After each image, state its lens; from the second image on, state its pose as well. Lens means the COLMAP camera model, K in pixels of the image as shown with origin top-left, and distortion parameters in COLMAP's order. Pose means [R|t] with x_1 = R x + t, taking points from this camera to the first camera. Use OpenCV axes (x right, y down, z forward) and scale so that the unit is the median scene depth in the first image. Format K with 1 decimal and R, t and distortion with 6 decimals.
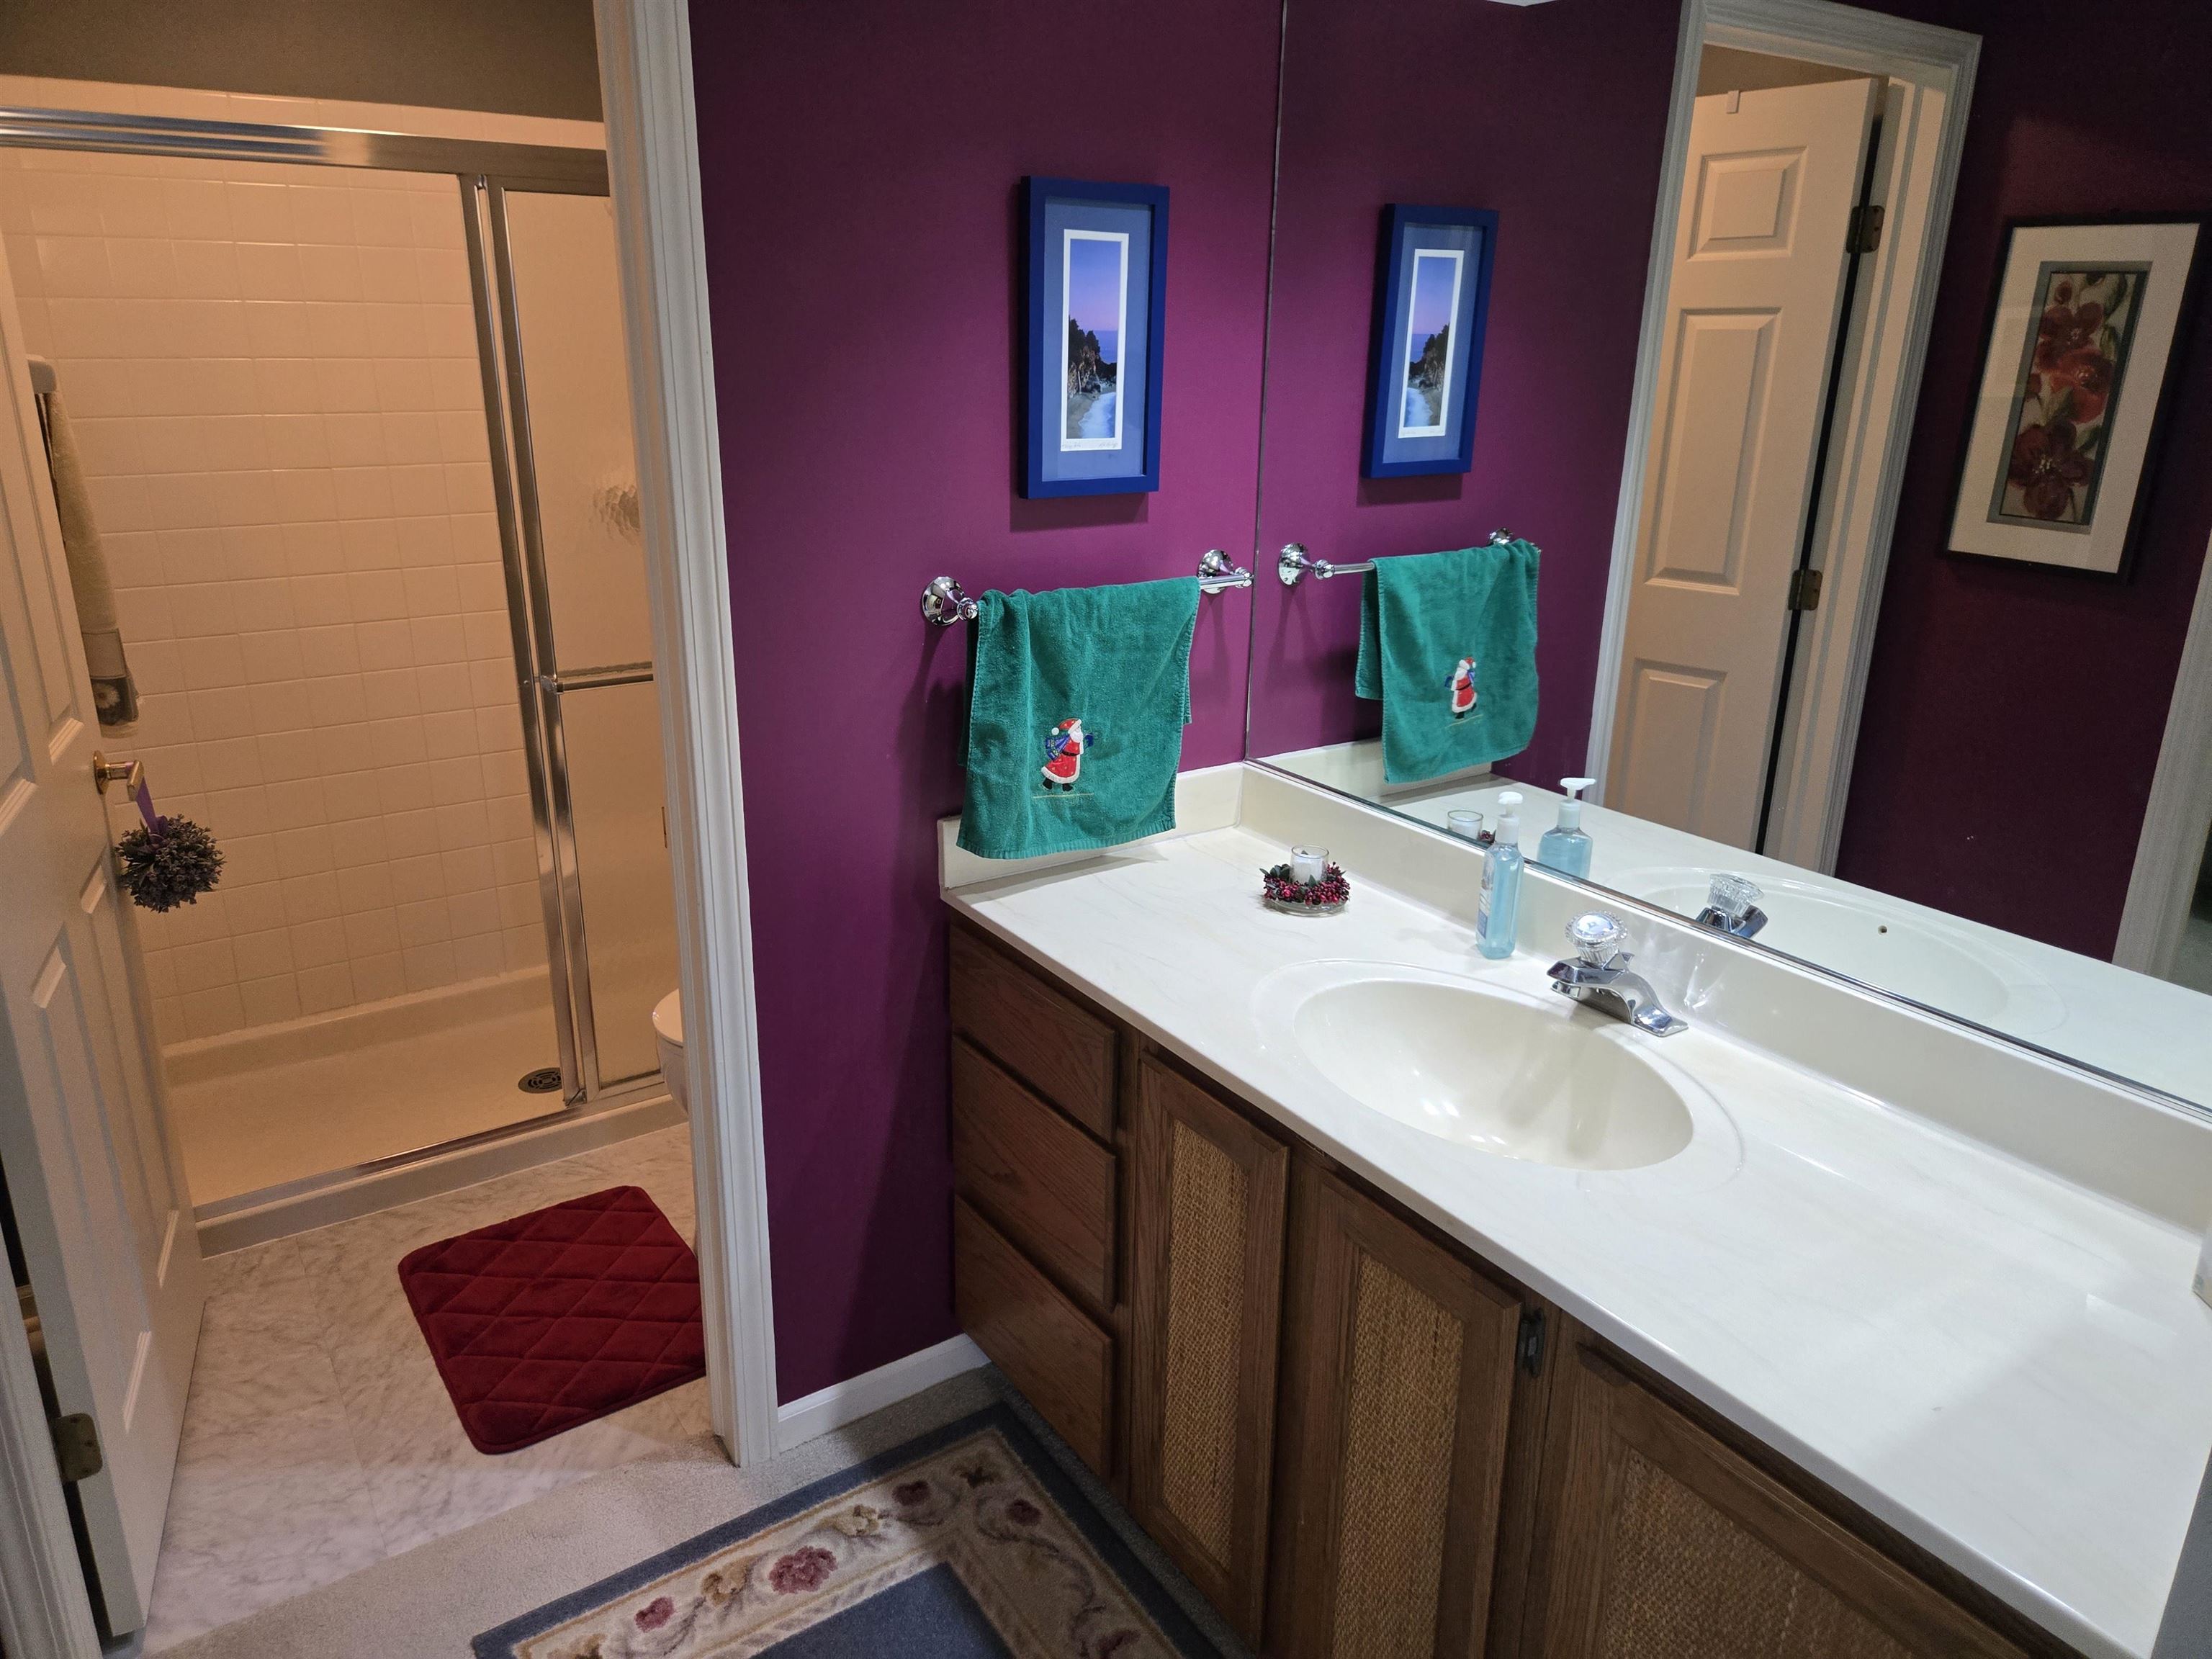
lens RADIAL K [[1489.3, 0, 1083.7], [0, 1489.3, 827.1], [0, 0, 1]] dist [0.048330, -0.037649]
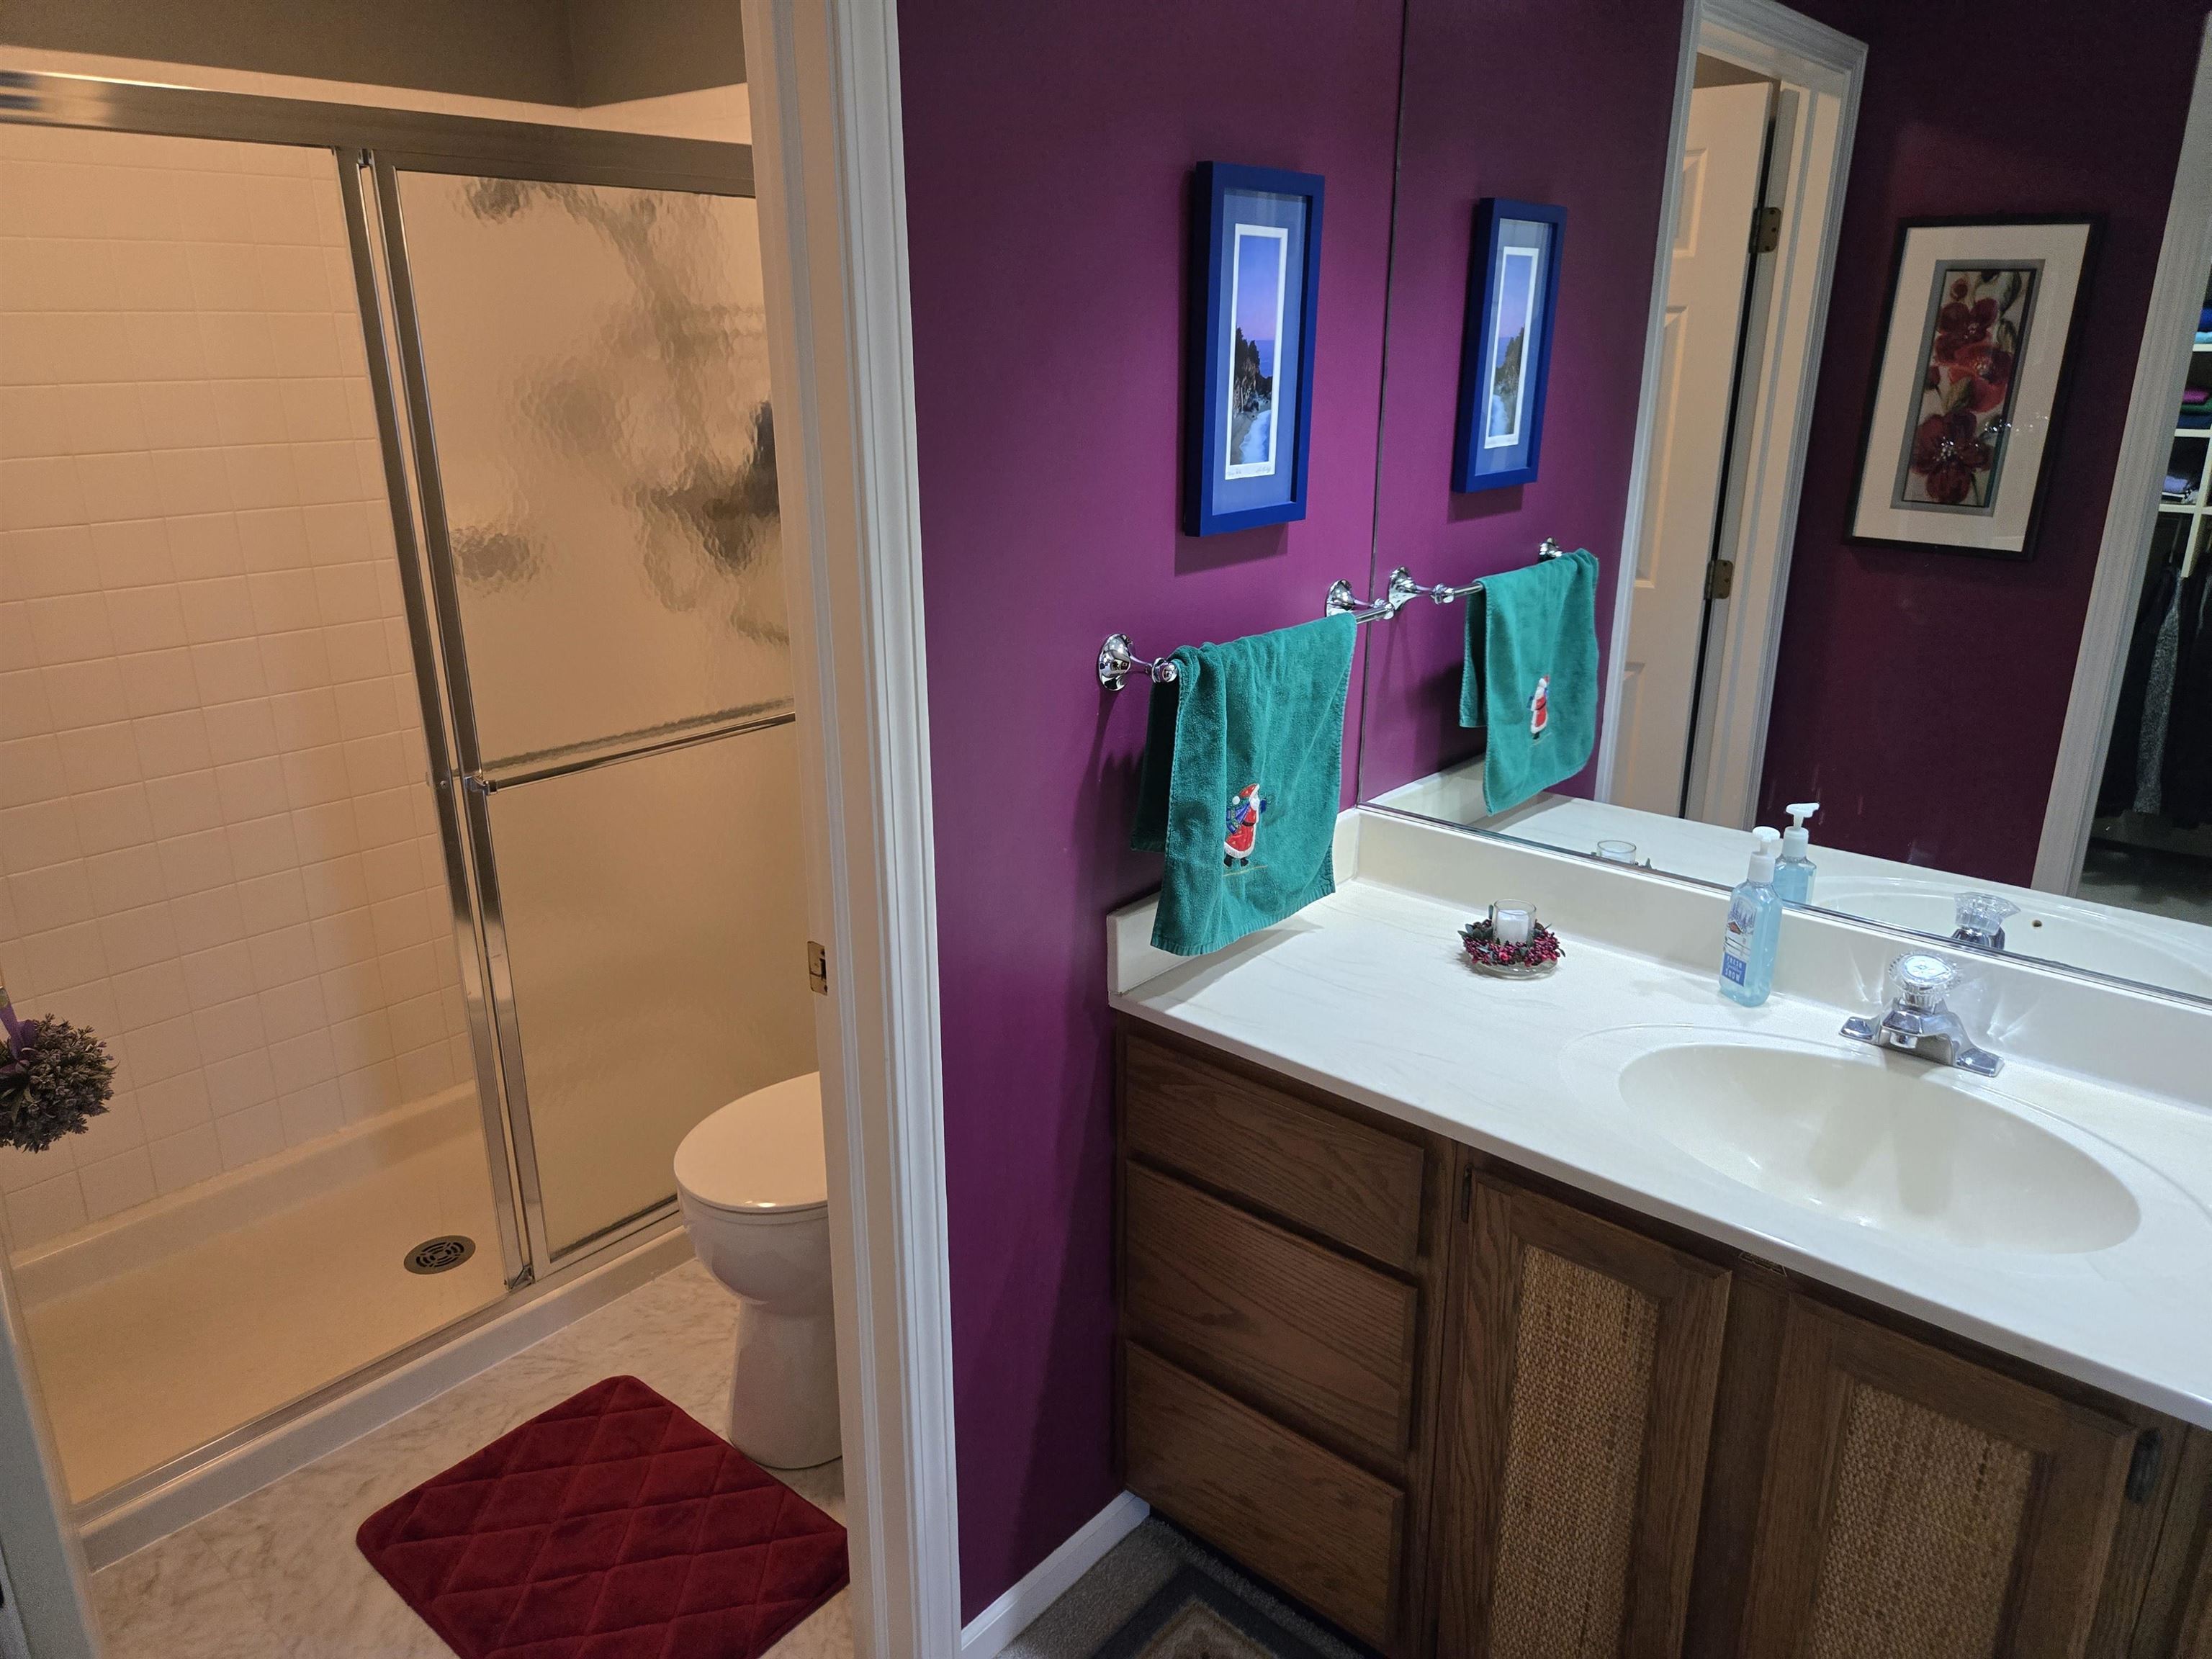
lens RADIAL K [[1489.3, 0, 1119.2], [0, 1489.3, 824.6], [0, 0, 1]] dist [0.048330, -0.037649]
pose [[0.964025, -0.093802, 0.248709, -0.277476], [0.093714, 0.995524, 0.012224, -0.061765], [-0.248742, 0.011523, 0.968501, 0.160711]]
